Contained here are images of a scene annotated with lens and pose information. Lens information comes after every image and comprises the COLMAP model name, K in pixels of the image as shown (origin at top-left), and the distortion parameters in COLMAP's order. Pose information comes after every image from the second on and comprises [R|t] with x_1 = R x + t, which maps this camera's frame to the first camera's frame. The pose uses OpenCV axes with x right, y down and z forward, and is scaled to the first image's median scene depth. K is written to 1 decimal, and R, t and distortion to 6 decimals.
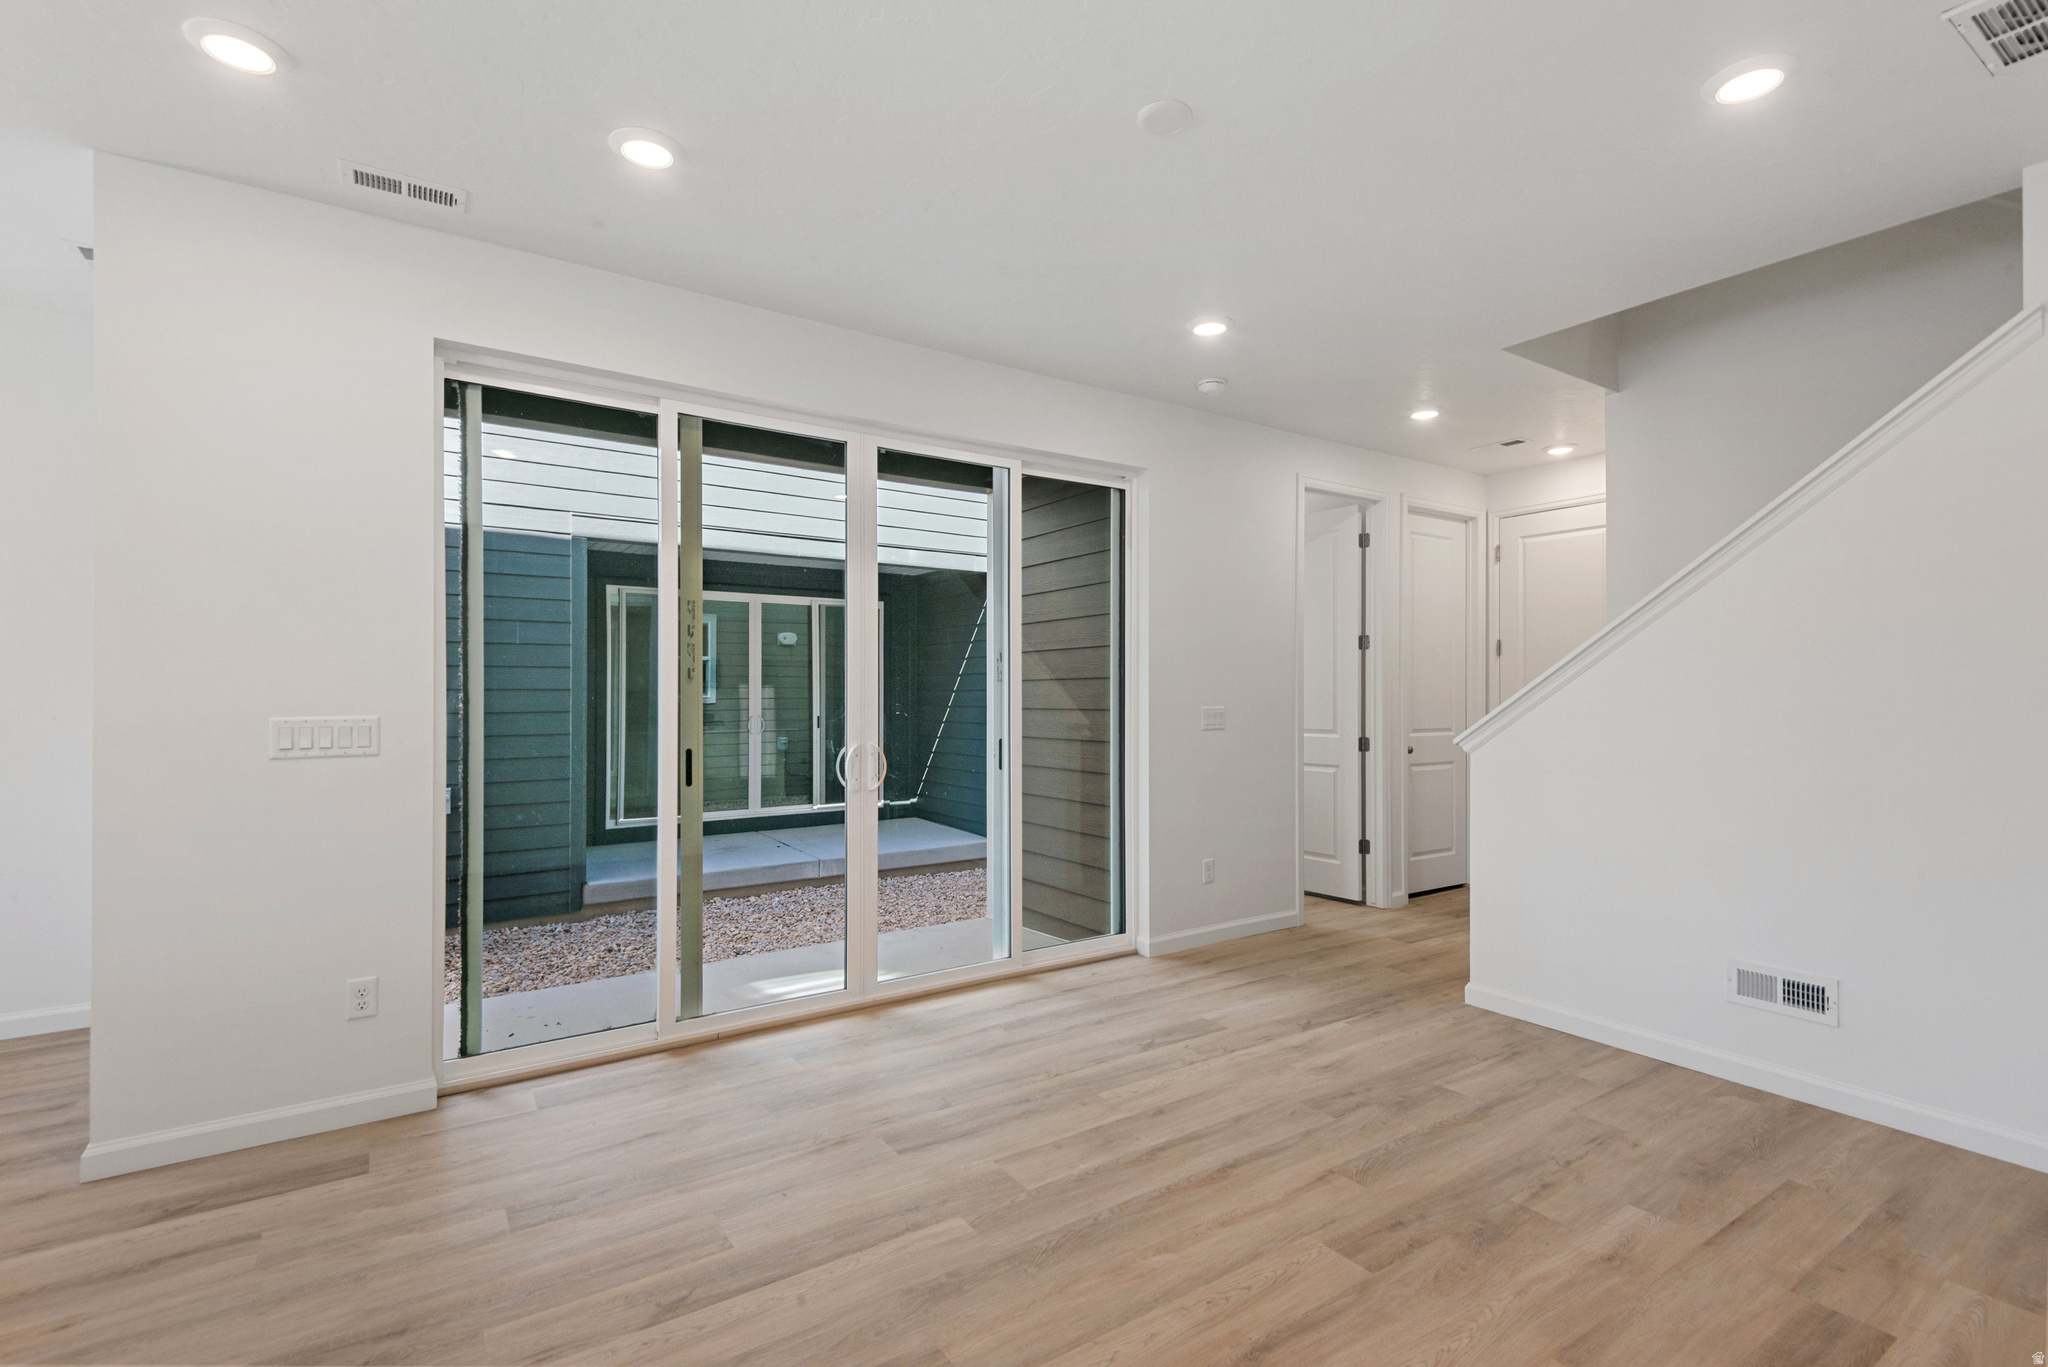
lens RADIAL K [[952.4, 0, 1024.6], [0, 952.4, 684.0], [0, 0, 1]] dist [-0.001282, -0.002503]
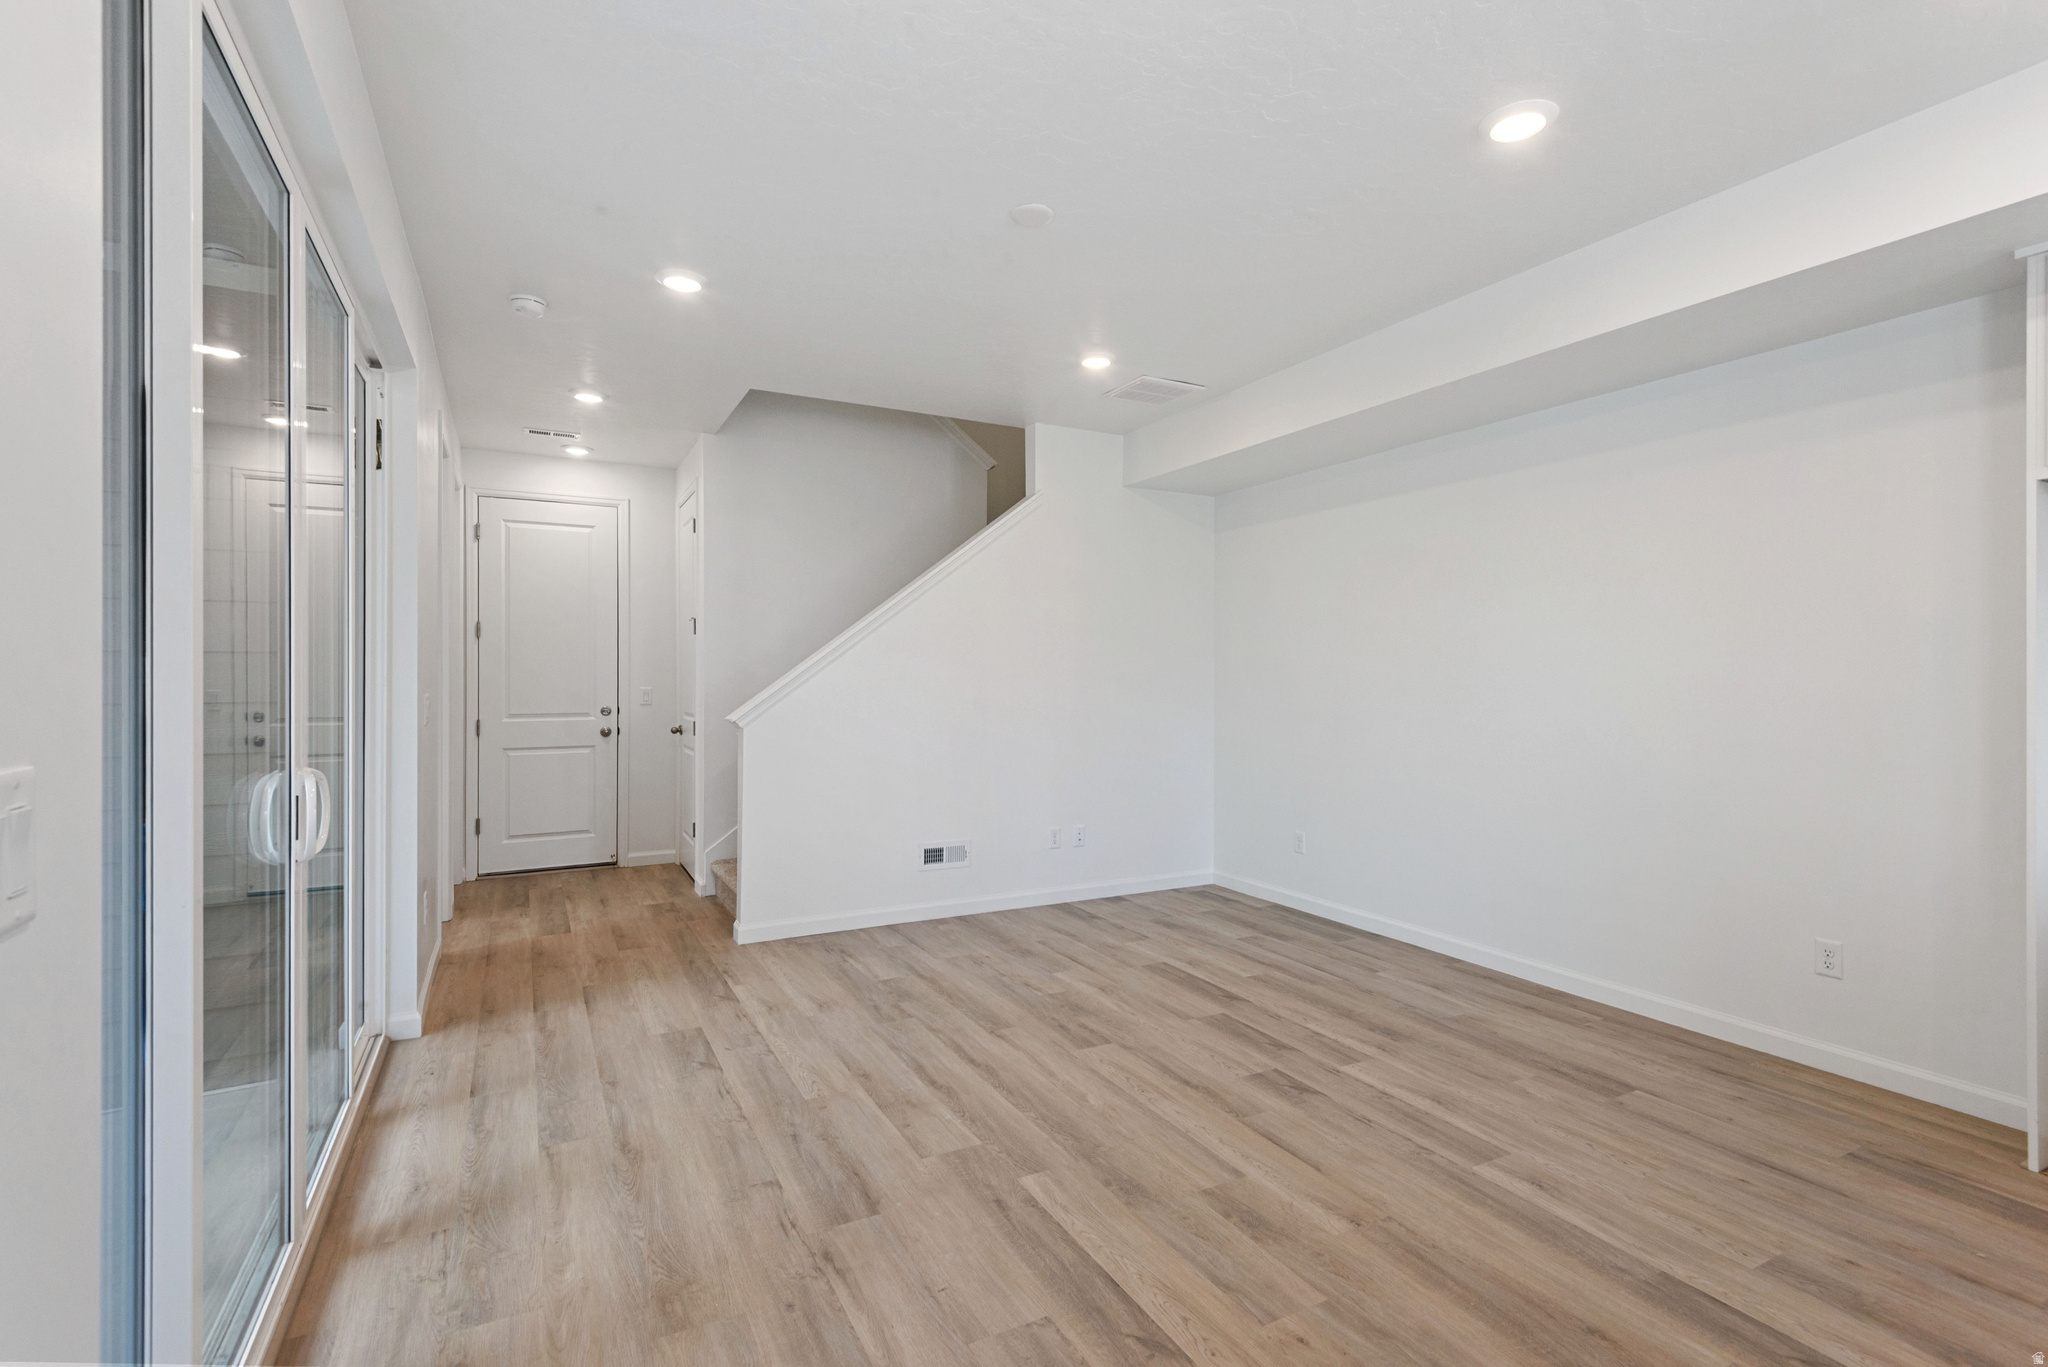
lens RADIAL K [[952.4, 0, 1023.9], [0, 952.4, 673.0], [0, 0, 1]] dist [-0.001282, -0.002503]
pose [[0.117297, -0.007062, 0.993072, -0.878776], [0.000913, 0.999975, 0.007003, -0.010636], [-0.993096, 0.000085, 0.117301, 0.680731]]
